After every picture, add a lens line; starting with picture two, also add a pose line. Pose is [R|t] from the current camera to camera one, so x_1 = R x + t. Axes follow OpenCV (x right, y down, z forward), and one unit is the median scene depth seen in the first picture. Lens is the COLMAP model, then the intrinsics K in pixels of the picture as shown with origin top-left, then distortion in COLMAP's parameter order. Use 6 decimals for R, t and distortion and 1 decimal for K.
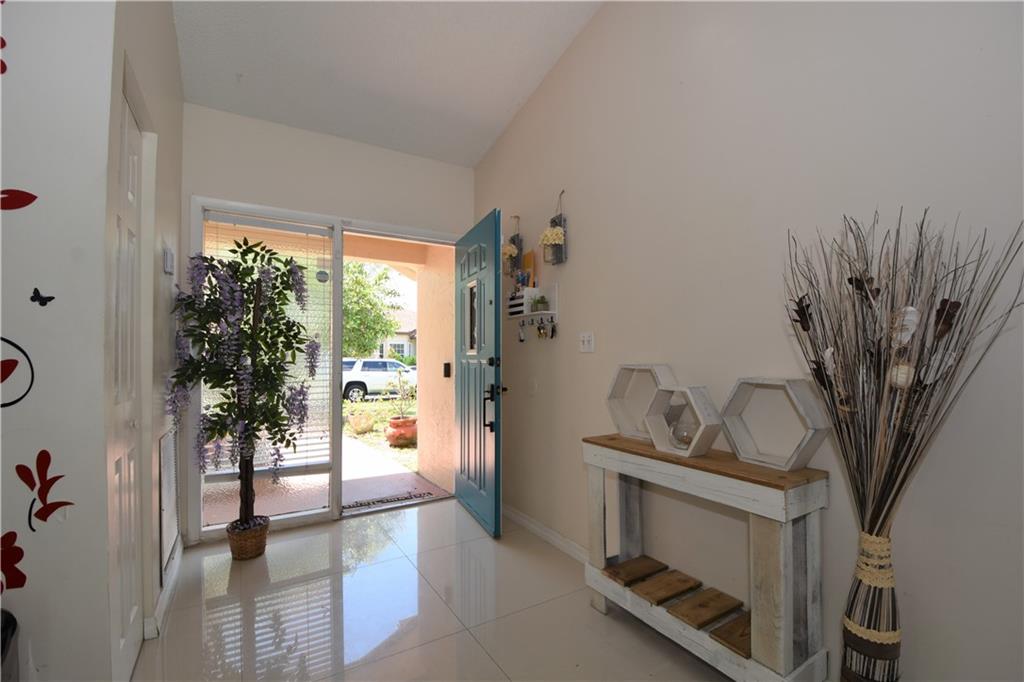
lens RADIAL K [[455.6, 0, 509.8], [0, 455.6, 352.8], [0, 0, 1]] dist [0.016339, -0.023691]
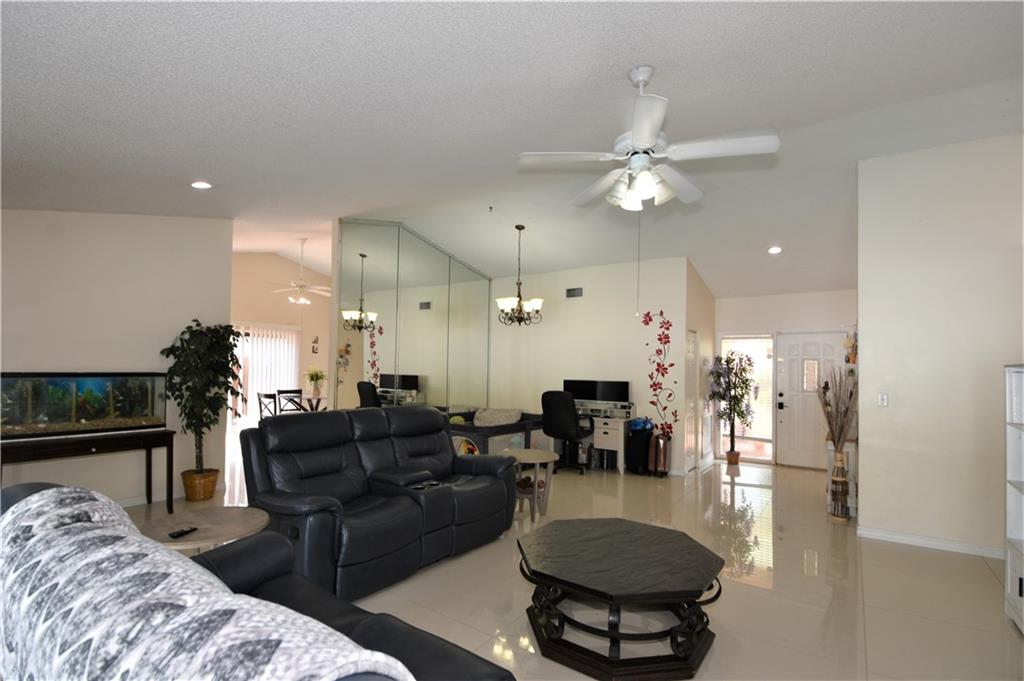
lens RADIAL K [[470.1, 0, 520.4], [0, 470.1, 358.7], [0, 0, 1]] dist [0.000120, -0.000016]
pose [[0.425418, -0.011322, -0.904926, 1.428843], [-0.013186, 0.999738, -0.018707, -0.116858], [0.904901, 0.019890, 0.425158, -1.347738]]
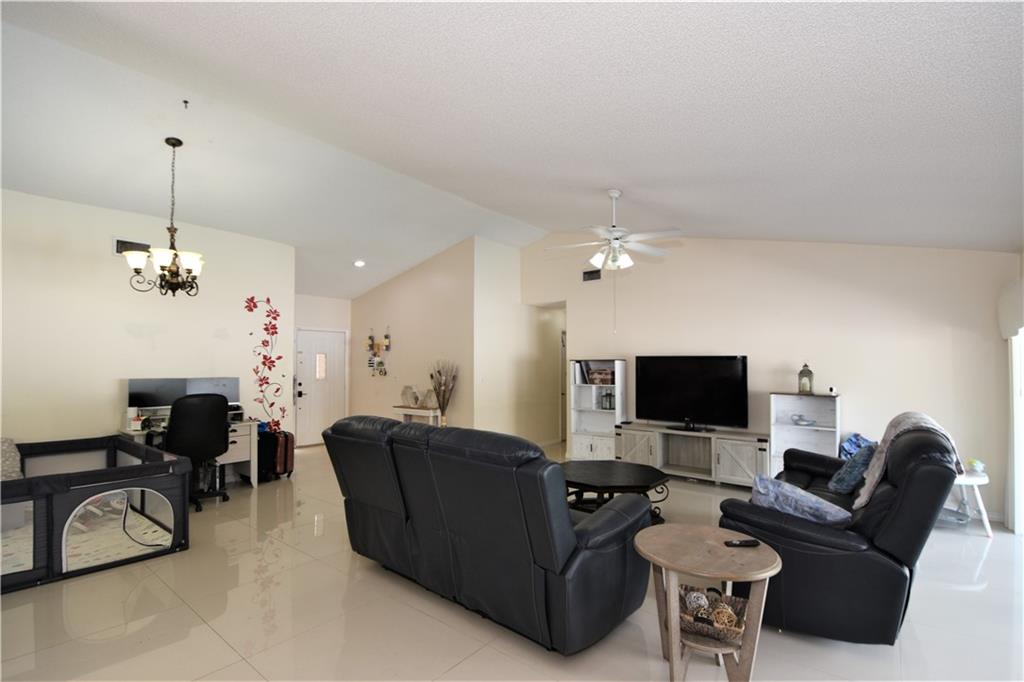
lens RADIAL K [[459.2, 0, 511.7], [0, 459.2, 354.7], [0, 0, 1]] dist [0.019551, -0.024567]
pose [[0.937989, 0.010116, 0.346516, -0.171773], [-0.002662, 0.999755, -0.021980, -0.108577], [-0.346653, 0.019694, 0.937786, -2.099082]]
